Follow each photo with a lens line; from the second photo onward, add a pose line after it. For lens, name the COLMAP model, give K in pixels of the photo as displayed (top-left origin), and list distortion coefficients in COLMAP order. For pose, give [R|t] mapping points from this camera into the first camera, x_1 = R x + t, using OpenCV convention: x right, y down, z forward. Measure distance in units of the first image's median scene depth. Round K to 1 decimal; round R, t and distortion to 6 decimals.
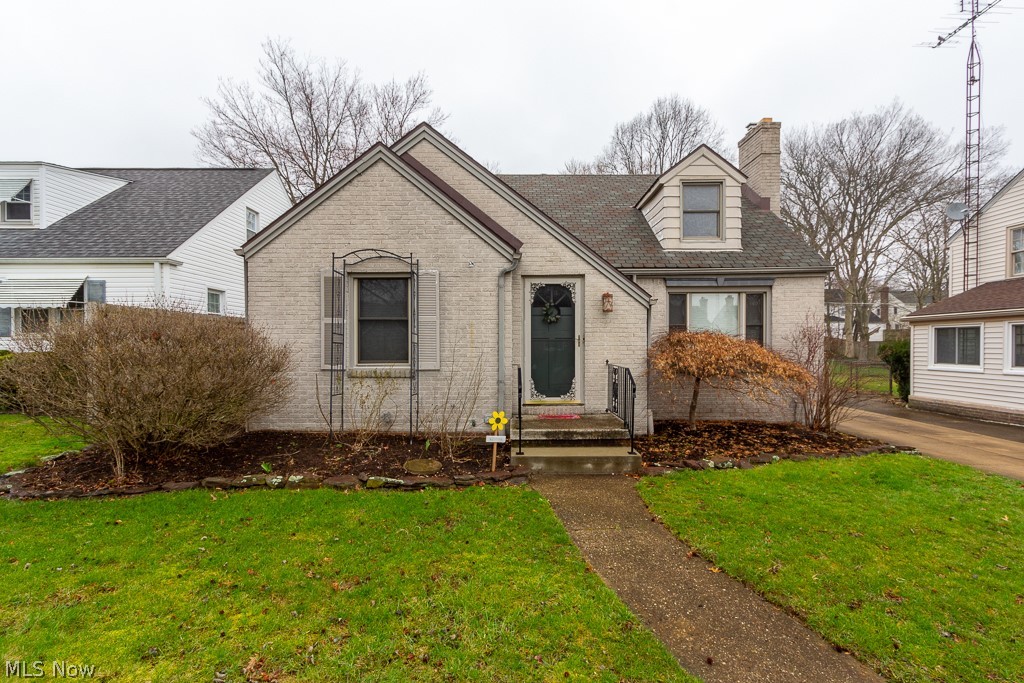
lens RADIAL K [[482.3, 0, 521.8], [0, 482.3, 343.3], [0, 0, 1]] dist [-0.000572, -0.000463]
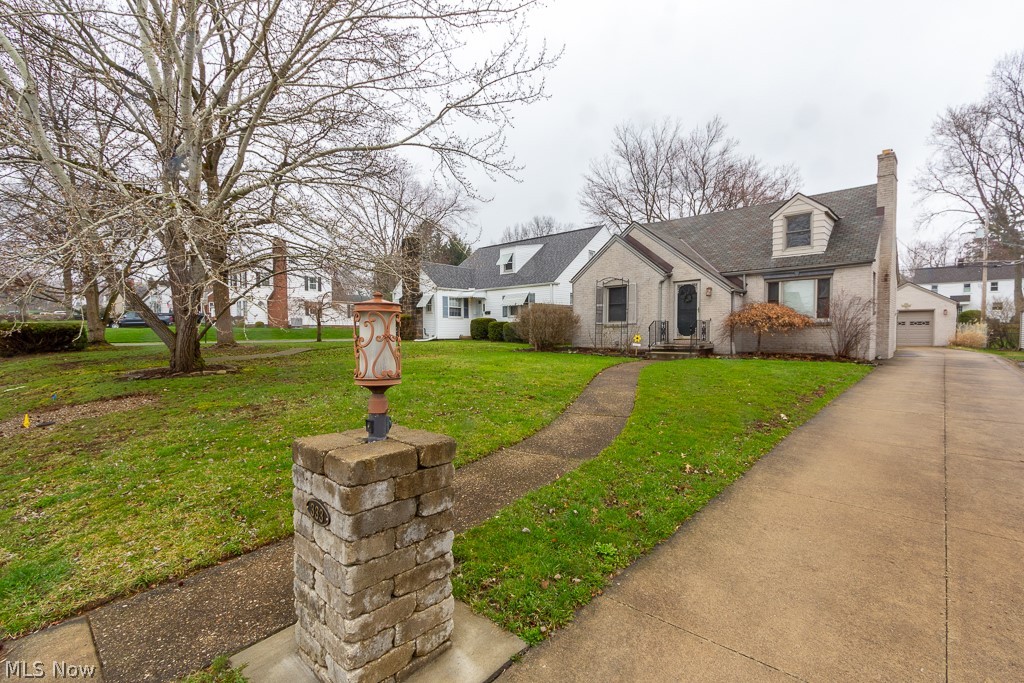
lens RADIAL K [[482.3, 0, 515.3], [0, 482.3, 342.9], [0, 0, 1]] dist [-0.000572, -0.000463]
pose [[0.720022, 0.012021, -0.693847, 1.024224], [0.006499, 0.999689, 0.024063, 0.084743], [0.693921, -0.021835, 0.719720, -1.121023]]
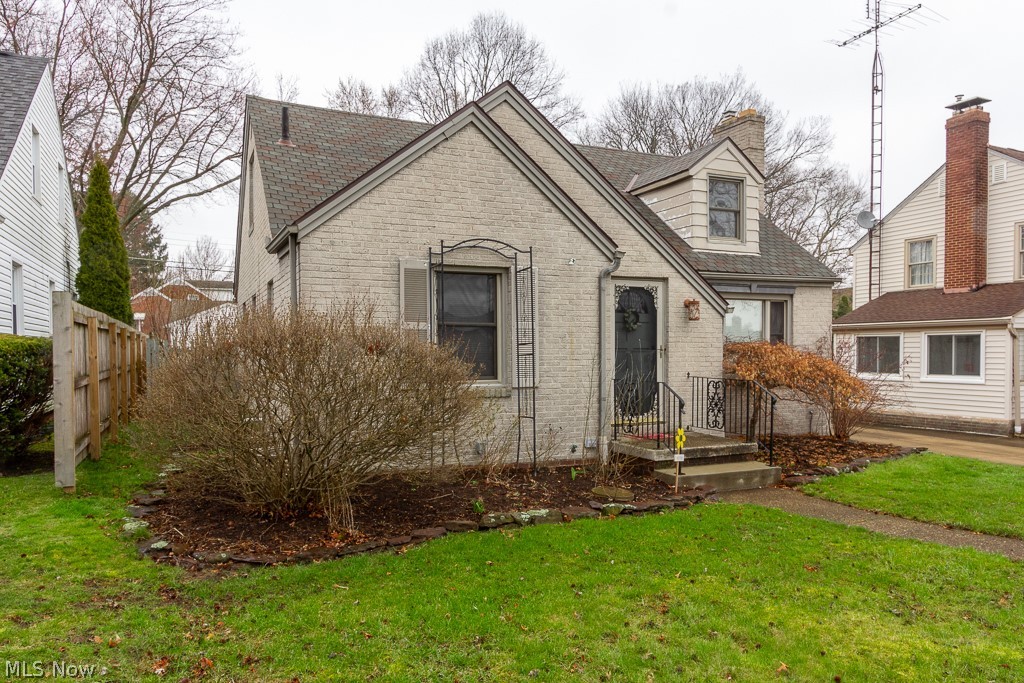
lens RADIAL K [[718.0, 0, 515.9], [0, 718.0, 358.3], [0, 0, 1]] dist [-0.010838, -0.000705]
pose [[0.912008, -0.003739, 0.410155, -0.673261], [-0.001921, 0.999909, 0.013386, -0.010189], [-0.410168, -0.012996, 0.911918, -0.104384]]
